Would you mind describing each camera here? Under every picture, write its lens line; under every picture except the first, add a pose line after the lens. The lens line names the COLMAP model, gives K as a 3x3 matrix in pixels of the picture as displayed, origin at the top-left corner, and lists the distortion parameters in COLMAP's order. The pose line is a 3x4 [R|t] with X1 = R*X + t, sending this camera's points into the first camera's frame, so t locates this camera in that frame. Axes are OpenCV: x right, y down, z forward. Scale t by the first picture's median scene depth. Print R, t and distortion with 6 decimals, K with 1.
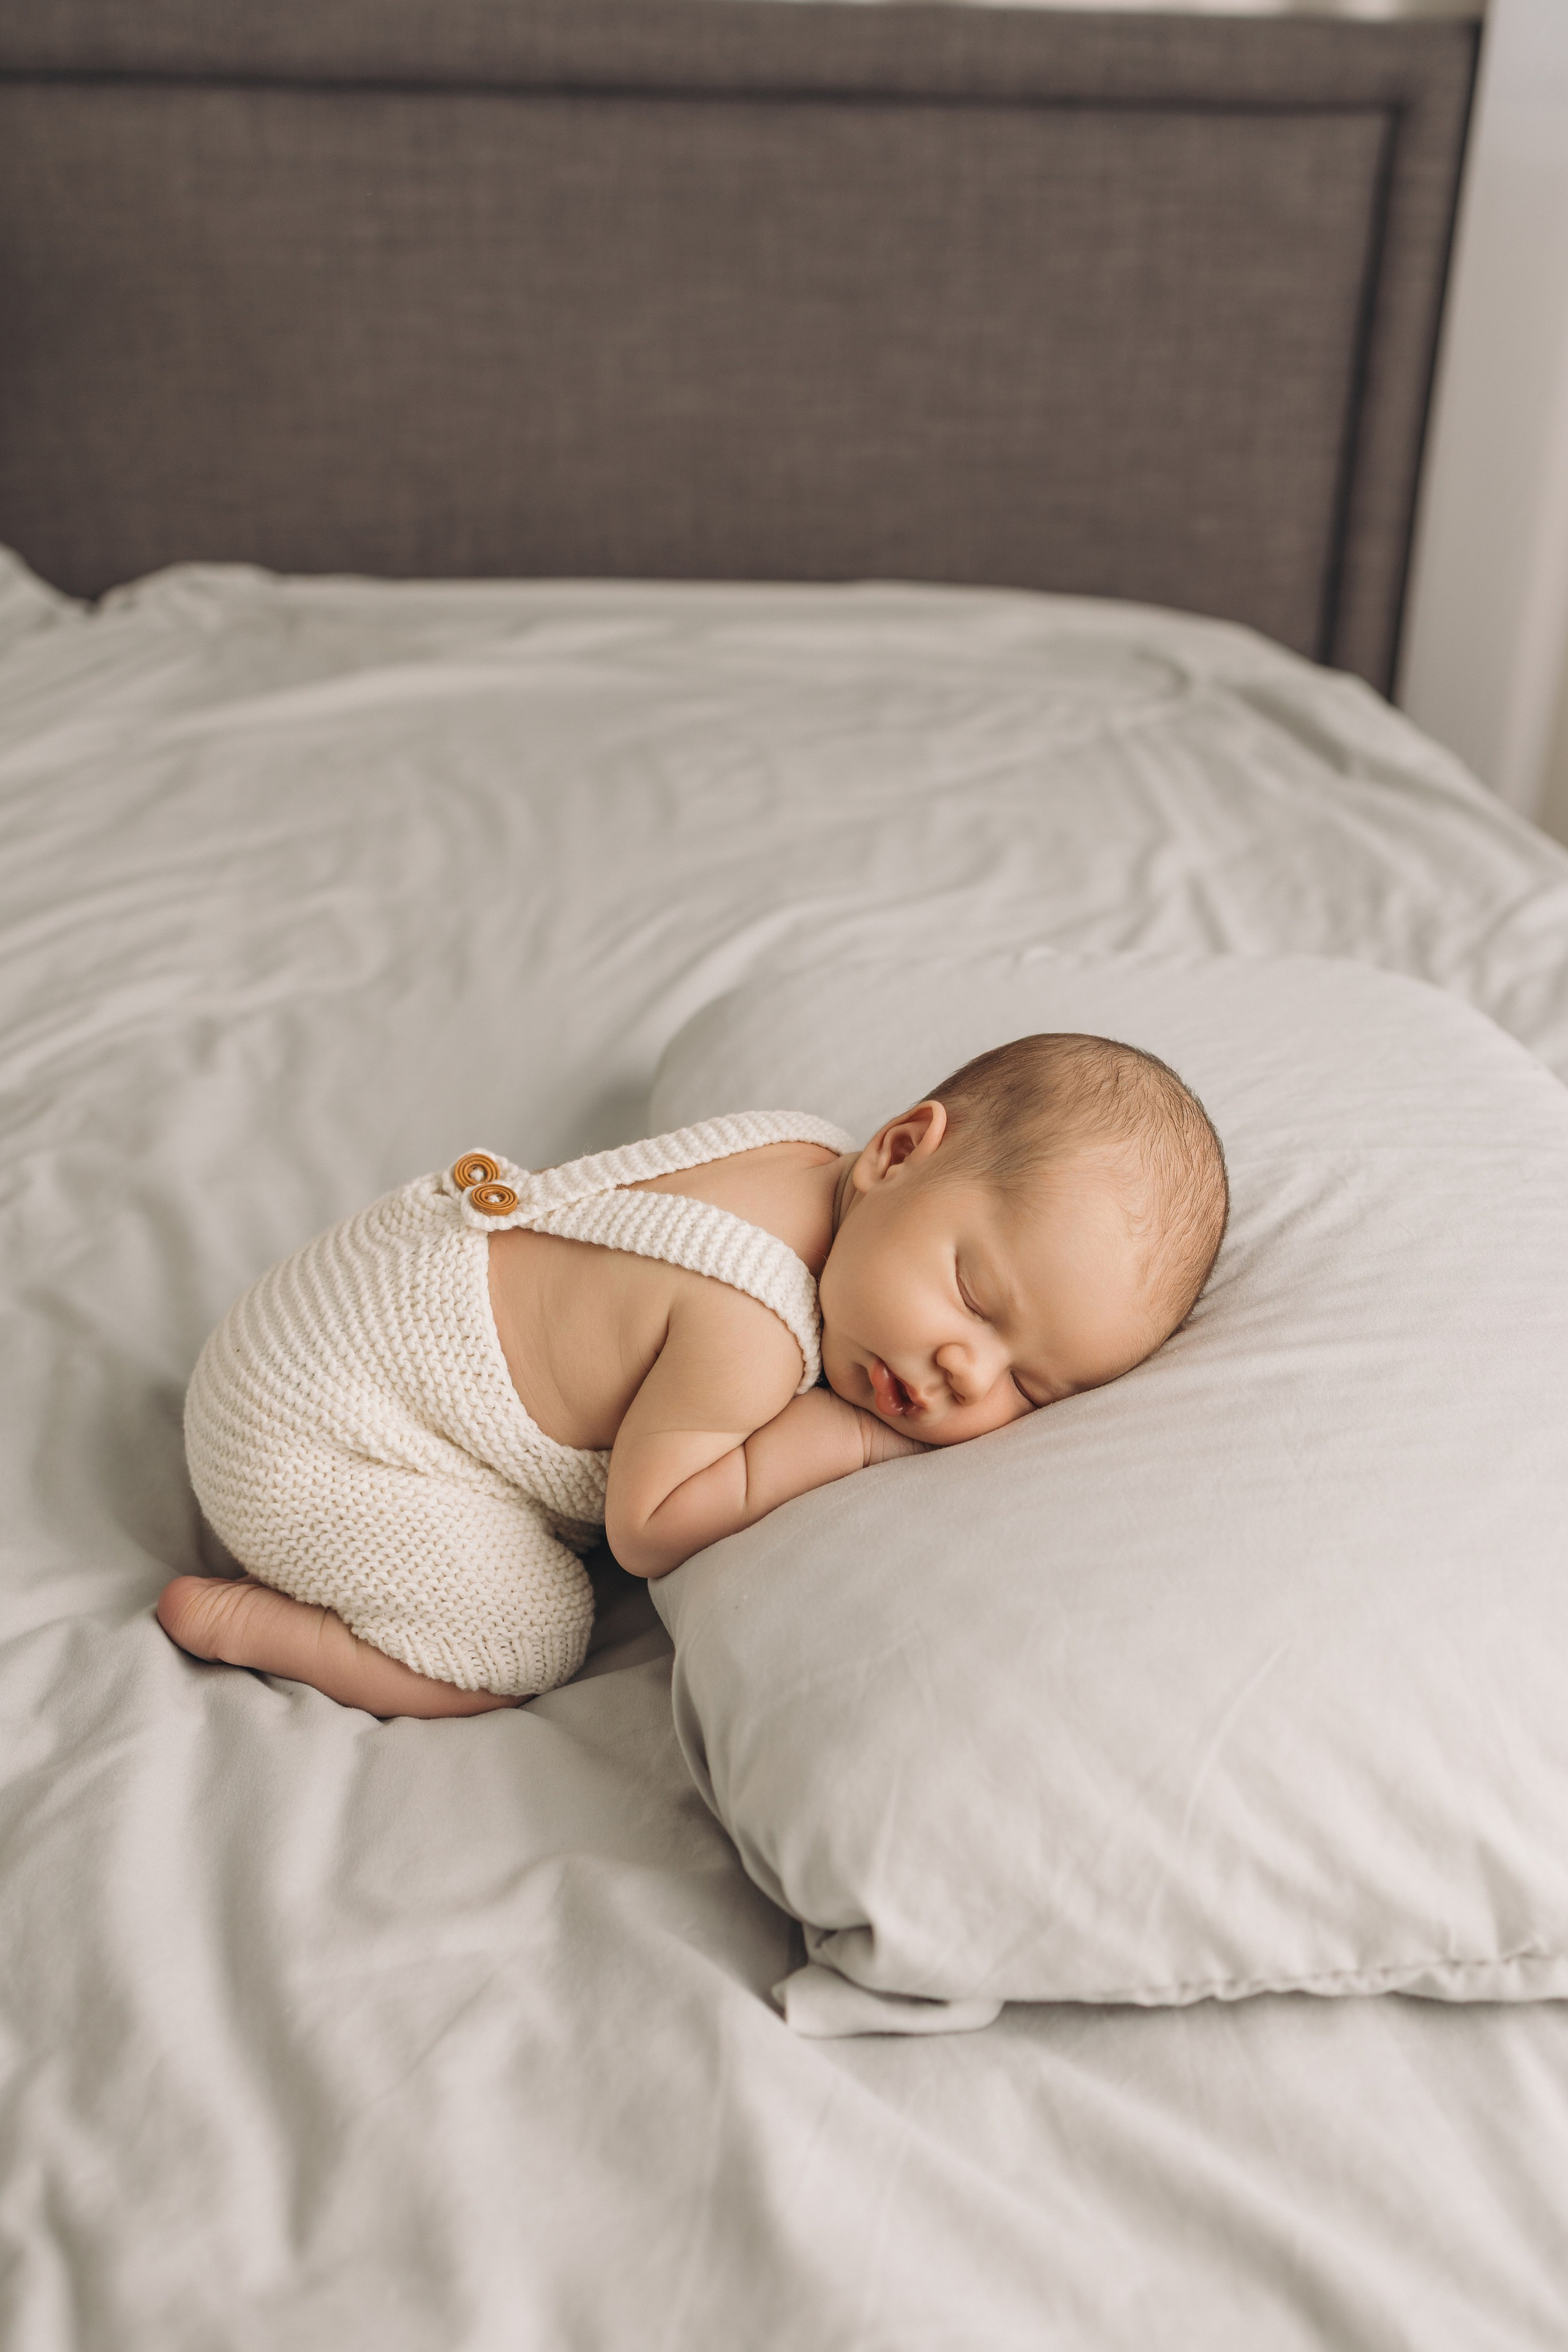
lens RADIAL K [[2317.5, 0, 772.8], [0, 2317.5, 1111.7], [0, 0, 1]] dist [0.004423, 0.006596]
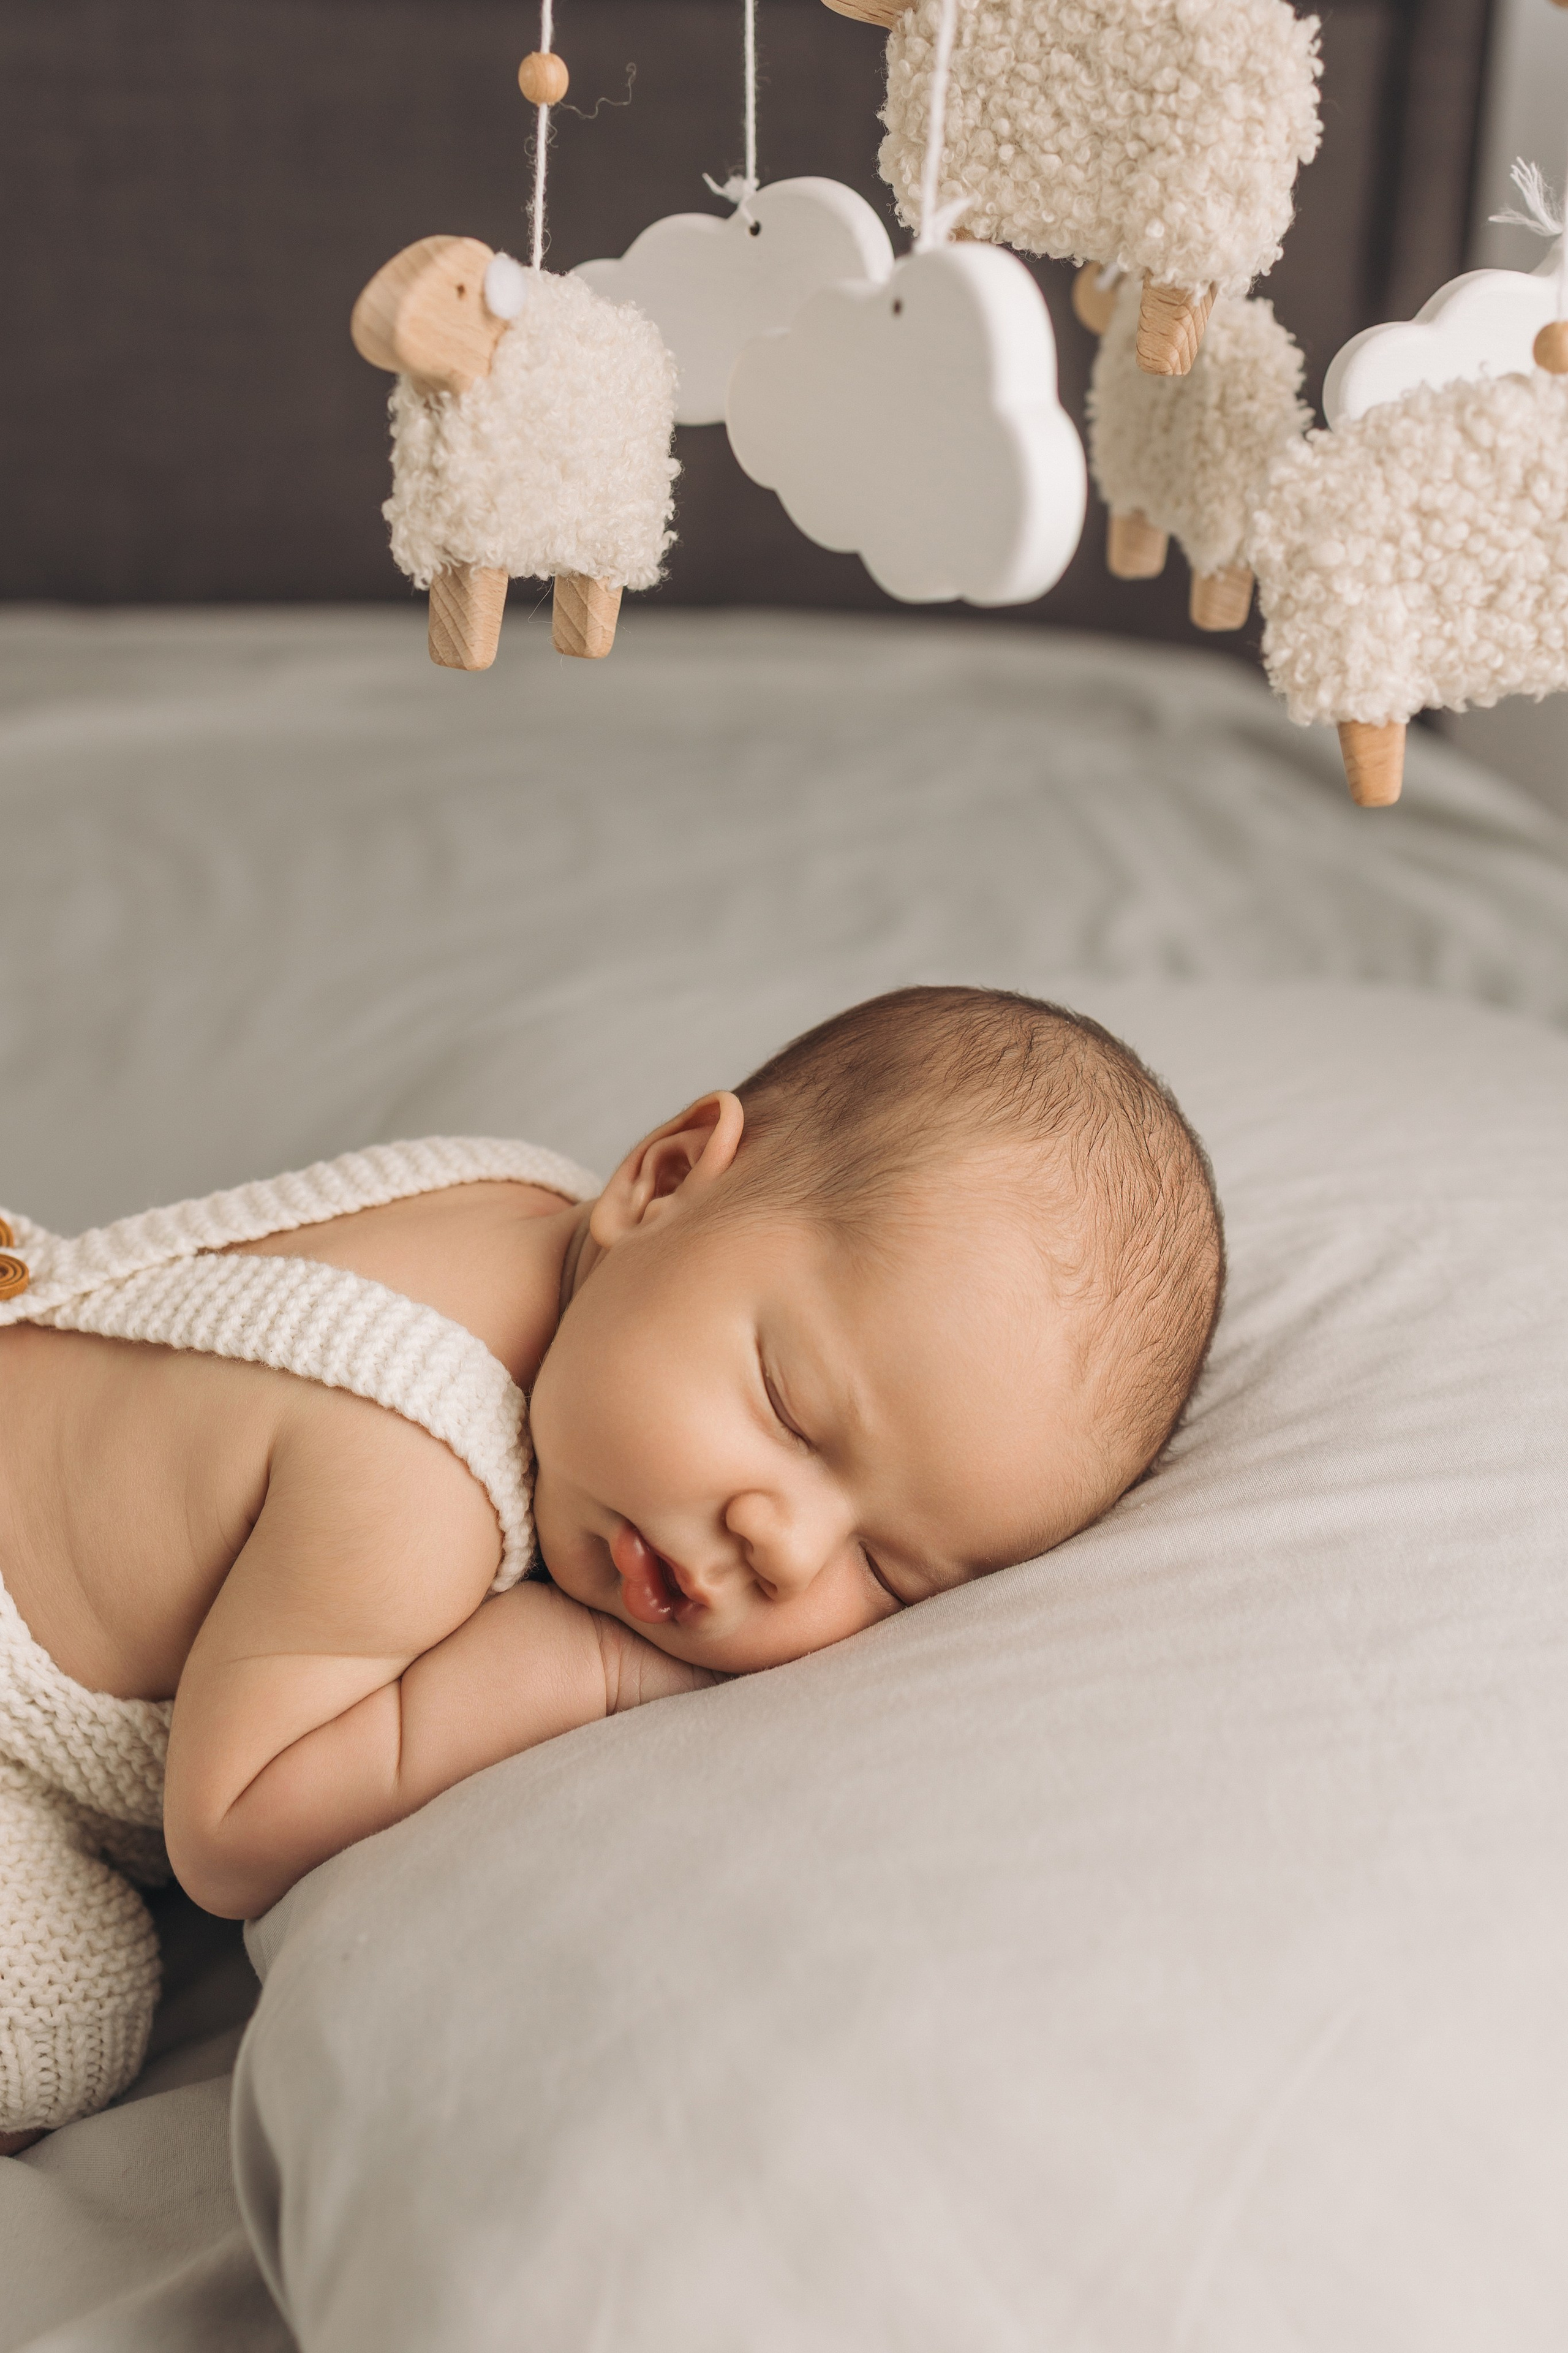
lens RADIAL K [[2790.6, 0, 749.2], [0, 2790.6, 1181.4], [0, 0, 1]] dist [-0.002921, -0.057403]
pose [[0.999624, -0.010126, 0.025496, 0.057365], [0.012095, 0.996858, -0.078279, 0.074074], [-0.024623, 0.078557, 0.996605, 0.291833]]
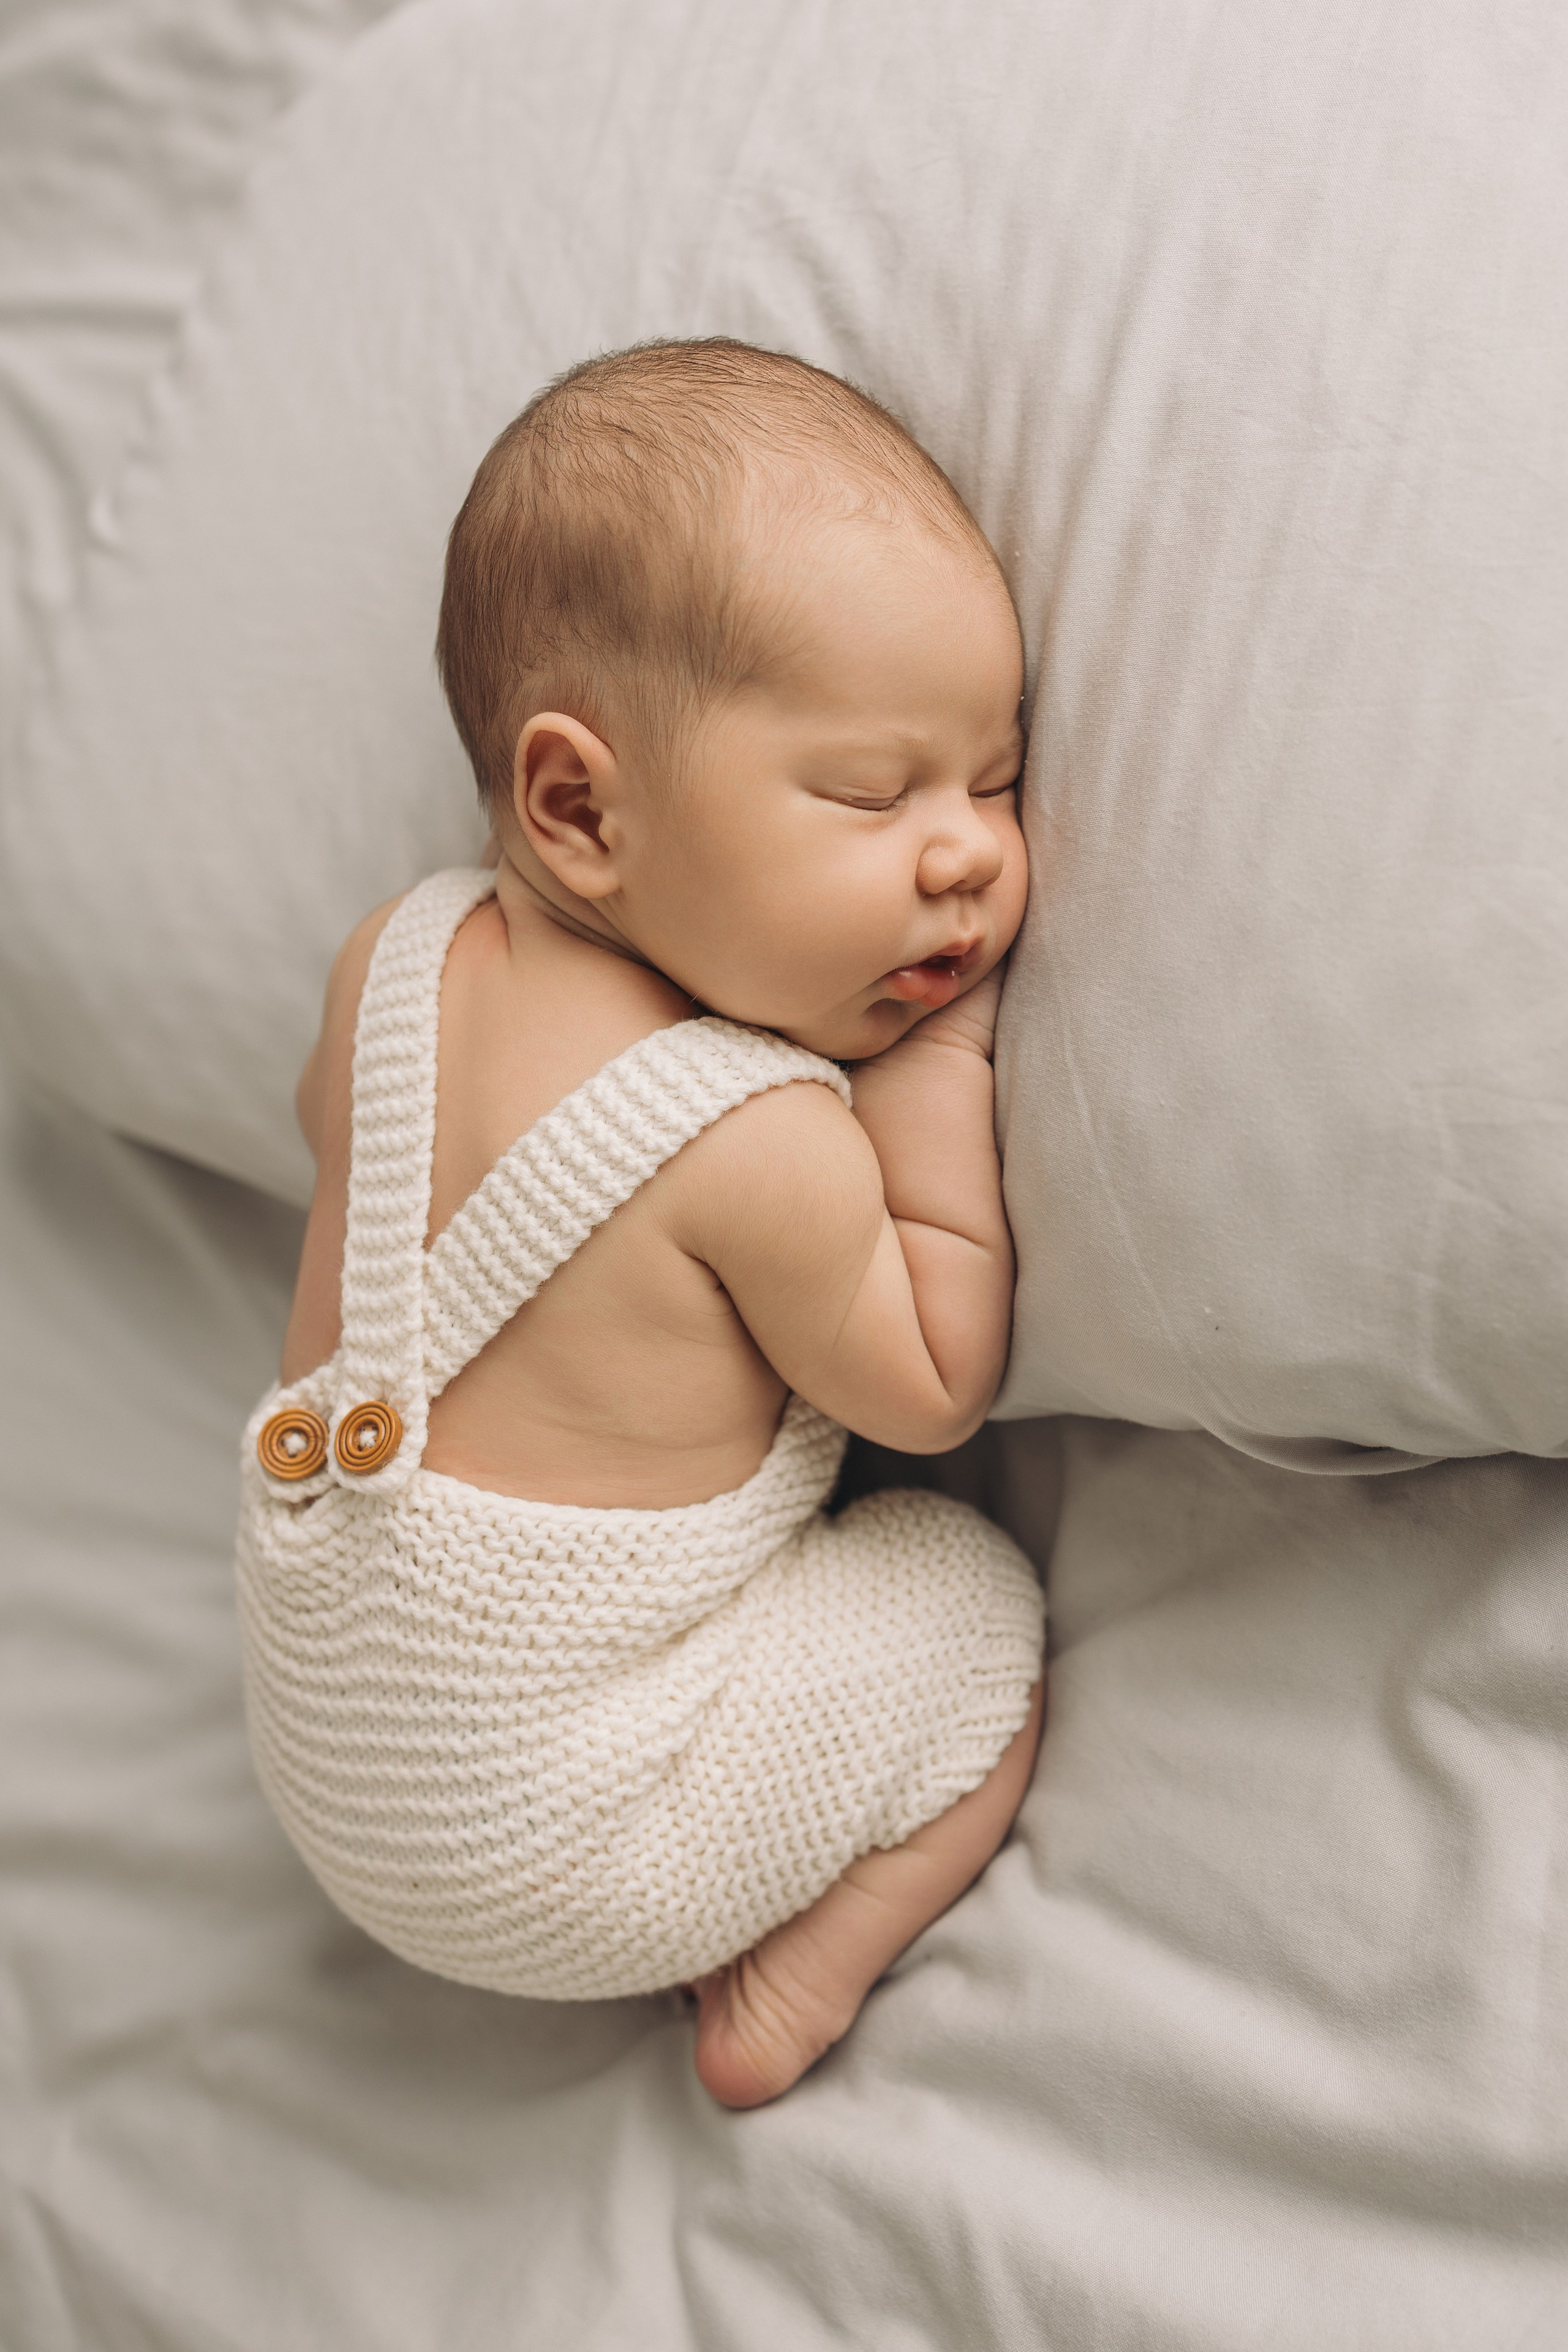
lens RADIAL K [[2362.9, 0, 784.0], [0, 2362.9, 1176.0], [0, 0, 1]] dist [0.016144, 0.000383]
pose [[0.375436, -0.923459, 0.079190, -0.065457], [0.840046, 0.375132, 0.391917, -0.147430], [-0.391626, -0.080616, 0.916586, 0.390297]]
